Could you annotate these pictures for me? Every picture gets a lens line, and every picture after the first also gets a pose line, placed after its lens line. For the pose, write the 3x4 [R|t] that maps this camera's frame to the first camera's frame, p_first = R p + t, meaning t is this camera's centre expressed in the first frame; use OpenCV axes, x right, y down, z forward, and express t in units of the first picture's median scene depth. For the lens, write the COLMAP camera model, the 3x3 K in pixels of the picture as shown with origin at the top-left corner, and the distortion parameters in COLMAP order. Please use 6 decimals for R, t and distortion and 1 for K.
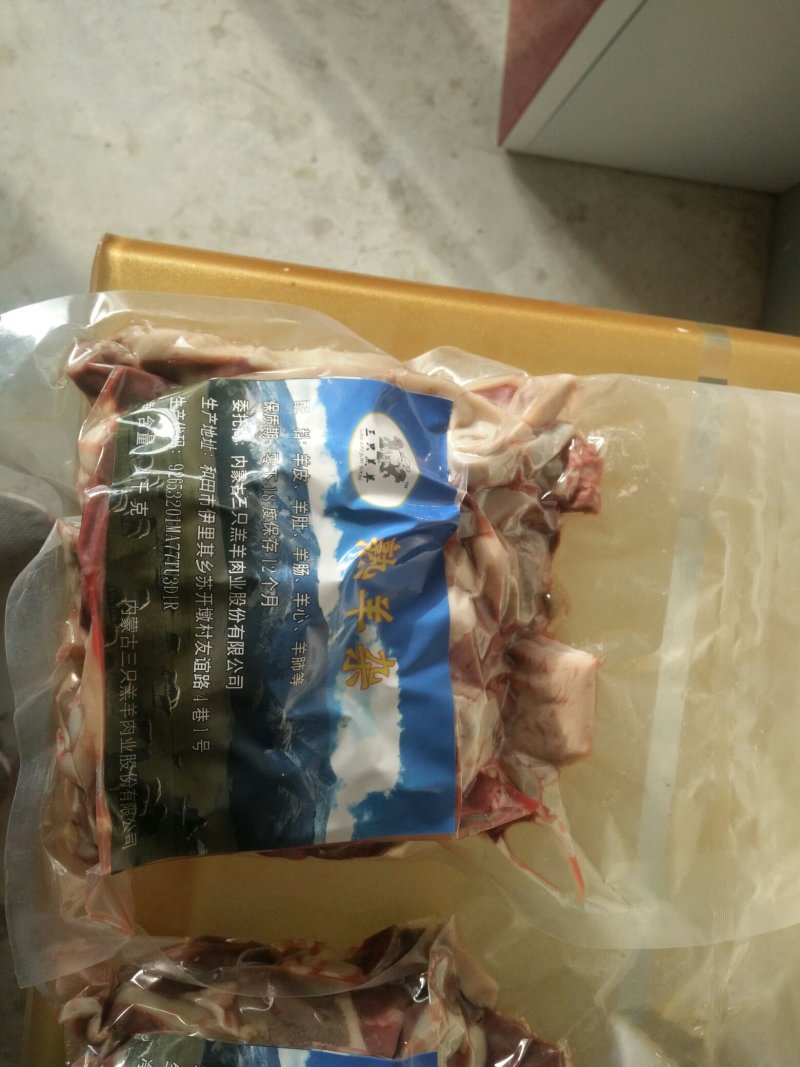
lens RADIAL K [[867.9, 0, 400.0], [0, 867.9, 533.5], [0, 0, 1]] dist [0.038711, -0.007603]
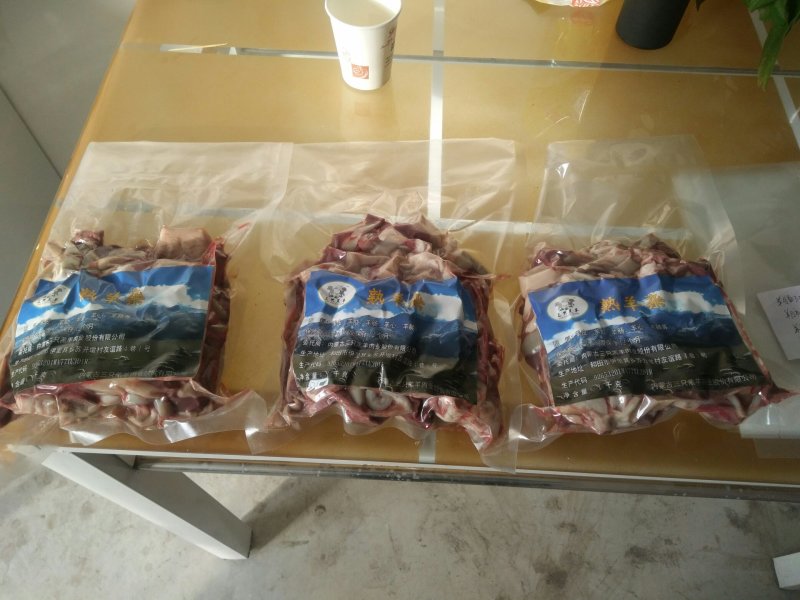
lens RADIAL K [[650.7, 0, 400.0], [0, 650.7, 300.0], [0, 0, 1]] dist [0.038711, -0.007603]
pose [[-0.056103, -0.927988, 0.368362, -0.776411], [0.997173, -0.070553, -0.025864, 0.957323], [0.049991, 0.365870, 0.929322, -0.701482]]
